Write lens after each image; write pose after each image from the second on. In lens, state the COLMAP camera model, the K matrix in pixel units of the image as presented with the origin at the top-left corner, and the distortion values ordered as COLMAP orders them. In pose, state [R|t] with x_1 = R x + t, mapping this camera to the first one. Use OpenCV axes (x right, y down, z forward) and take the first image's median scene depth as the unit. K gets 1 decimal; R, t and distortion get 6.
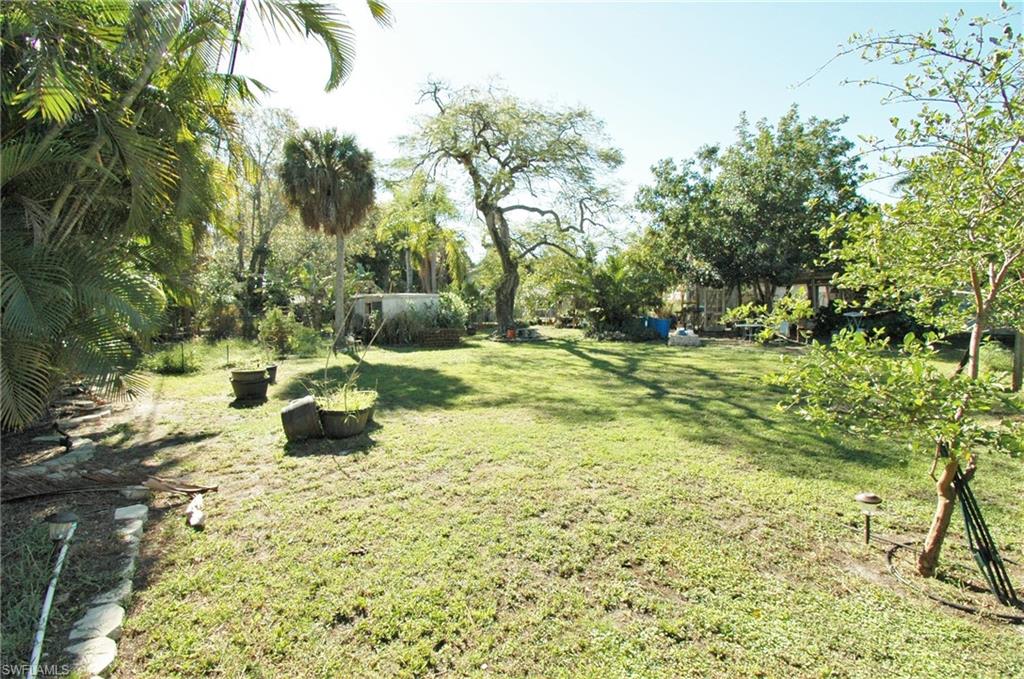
lens RADIAL K [[454.2, 0, 513.6], [0, 454.2, 339.0], [0, 0, 1]] dist [0.009428, -0.019819]
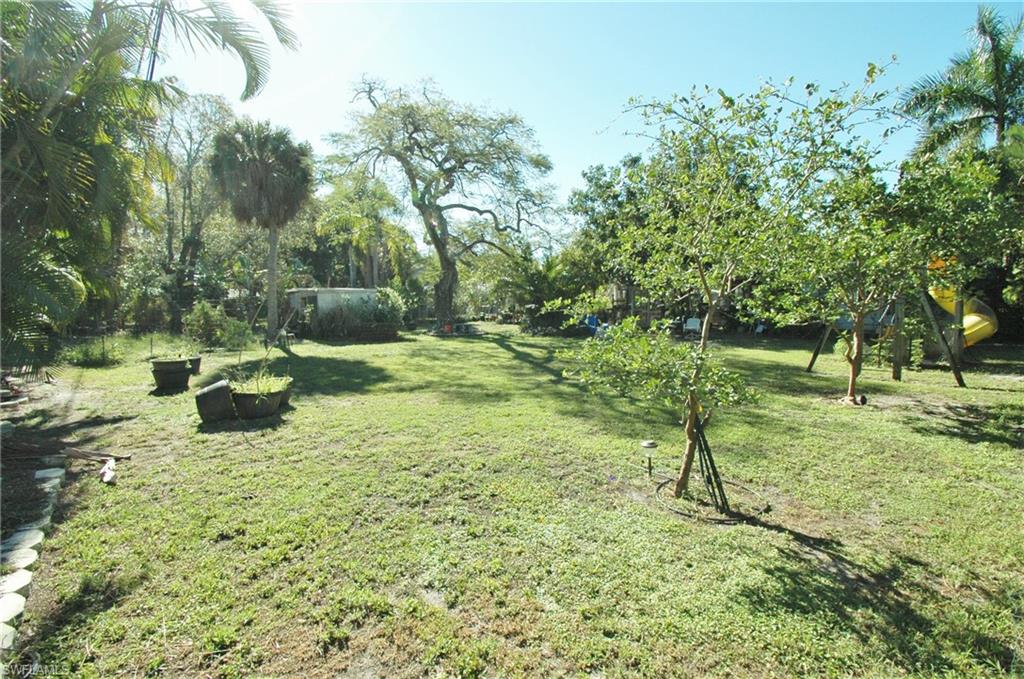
lens RADIAL K [[454.2, 0, 514.8], [0, 454.2, 339.5], [0, 0, 1]] dist [0.009428, -0.019819]
pose [[0.994552, 0.001707, 0.104225, 0.102084], [-0.002524, 0.999967, 0.007713, 0.013065], [-0.104208, -0.007934, 0.994524, -0.121704]]
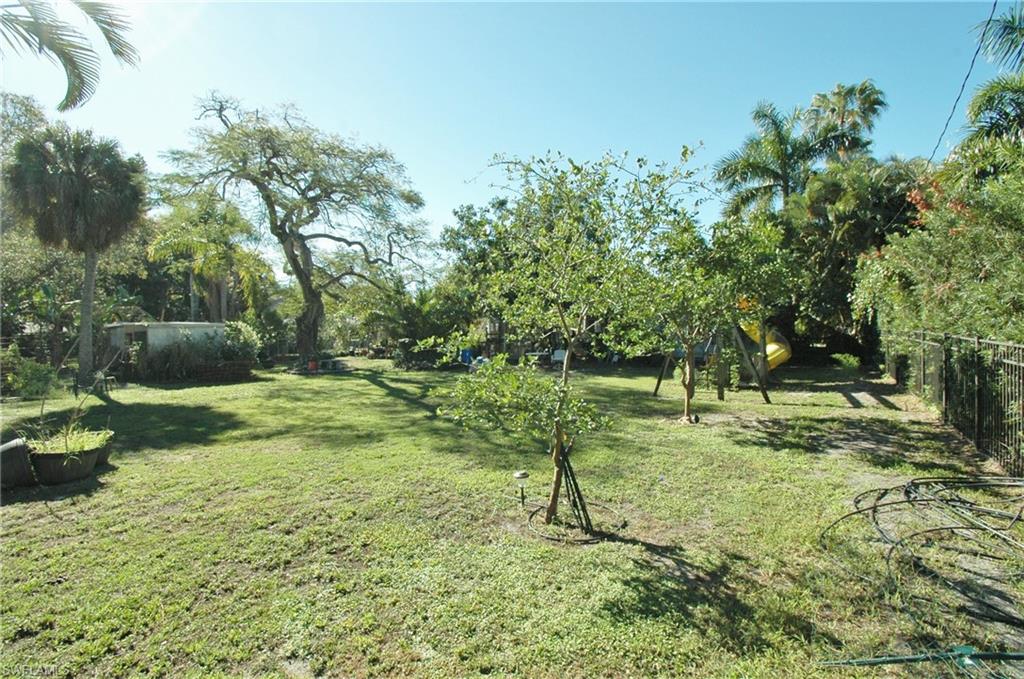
lens RADIAL K [[454.2, 0, 515.5], [0, 454.2, 338.9], [0, 0, 1]] dist [0.009428, -0.019819]
pose [[0.929025, -0.000847, 0.370016, 0.101627], [0.025654, 0.997738, -0.062128, 0.007303], [-0.369127, 0.067211, 0.926946, -0.135214]]
